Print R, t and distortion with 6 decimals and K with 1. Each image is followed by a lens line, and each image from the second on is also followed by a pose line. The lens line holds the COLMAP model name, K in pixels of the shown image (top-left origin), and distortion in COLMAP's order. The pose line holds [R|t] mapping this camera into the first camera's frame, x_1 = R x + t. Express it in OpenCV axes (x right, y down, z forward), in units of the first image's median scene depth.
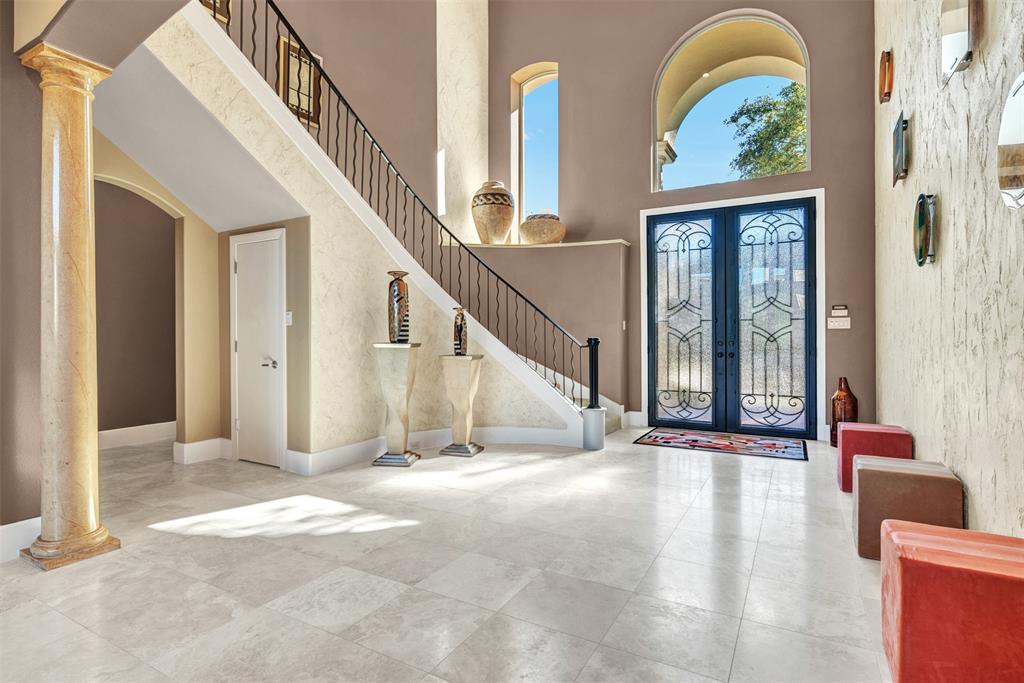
lens RADIAL K [[514.9, 0, 515.9], [0, 514.9, 335.1], [0, 0, 1]] dist [-0.011527, 0.001841]
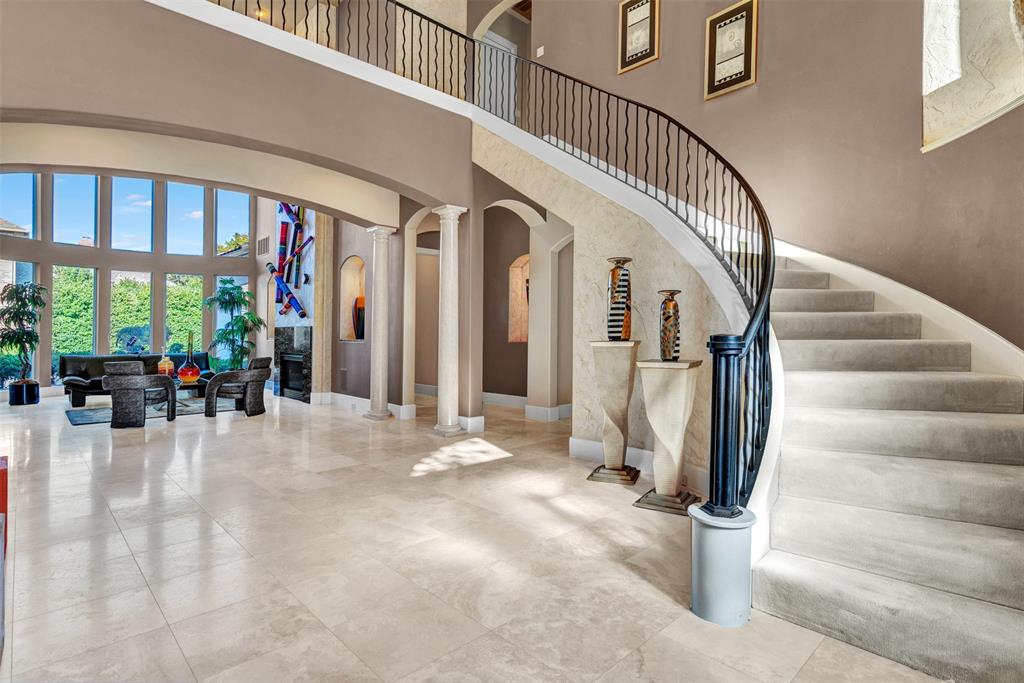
lens RADIAL K [[514.9, 0, 500.5], [0, 514.9, 301.2], [0, 0, 1]] dist [-0.011527, 0.001841]
pose [[-0.304568, -0.058734, -0.950678, 0.829485], [0.006941, 0.997934, -0.063877, 0.004236], [0.952465, -0.026054, -0.303531, 1.344960]]
